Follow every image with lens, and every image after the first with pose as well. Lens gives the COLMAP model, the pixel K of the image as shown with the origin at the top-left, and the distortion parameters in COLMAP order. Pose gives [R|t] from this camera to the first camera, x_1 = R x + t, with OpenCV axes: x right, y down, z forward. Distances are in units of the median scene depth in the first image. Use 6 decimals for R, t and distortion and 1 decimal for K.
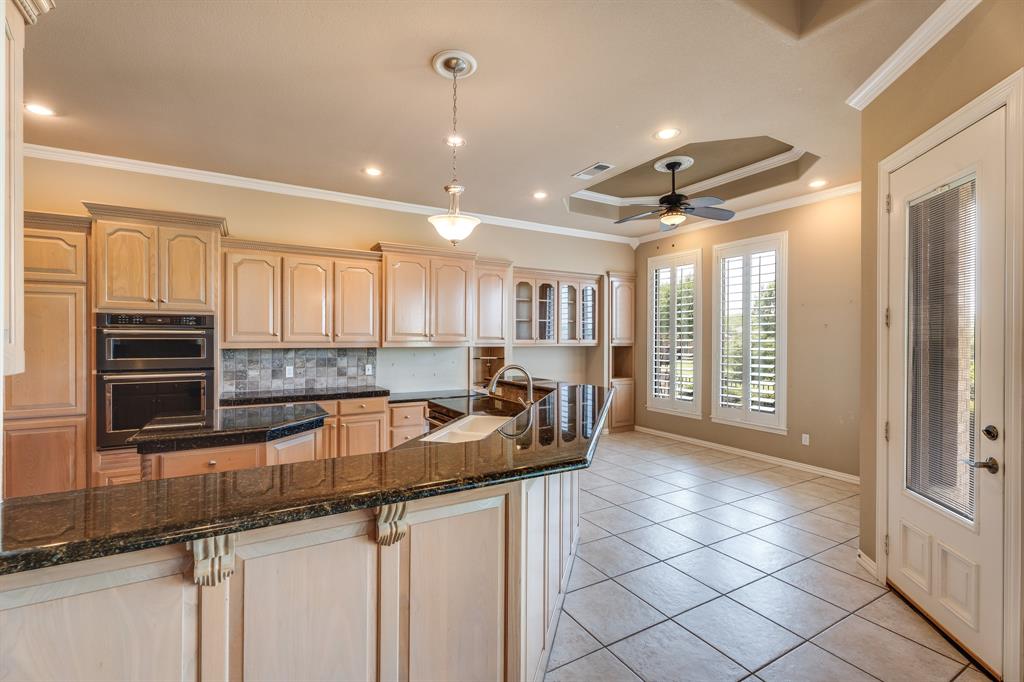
lens RADIAL K [[458.4, 0, 512.3], [0, 458.4, 345.0], [0, 0, 1]] dist [0.001903, 0.000138]
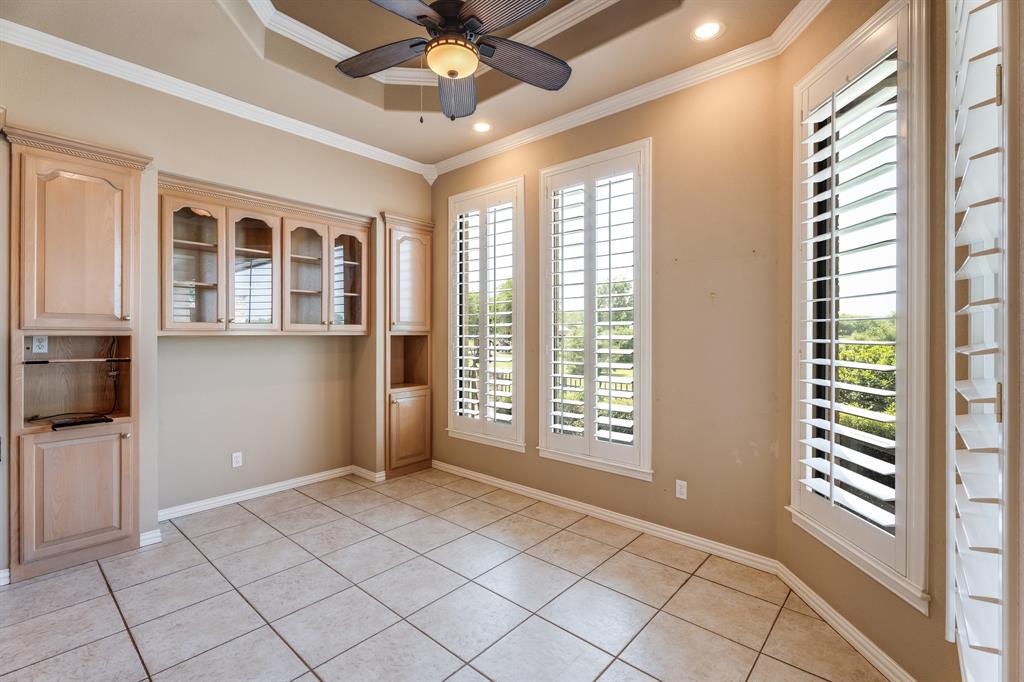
lens RADIAL K [[458.4, 0, 517.4], [0, 458.4, 337.5], [0, 0, 1]] dist [0.001903, 0.000138]
pose [[0.948576, -0.004997, 0.316509, 0.196220], [0.006066, 0.999979, -0.002393, 0.008304], [-0.316490, 0.004190, 0.948587, 0.392854]]
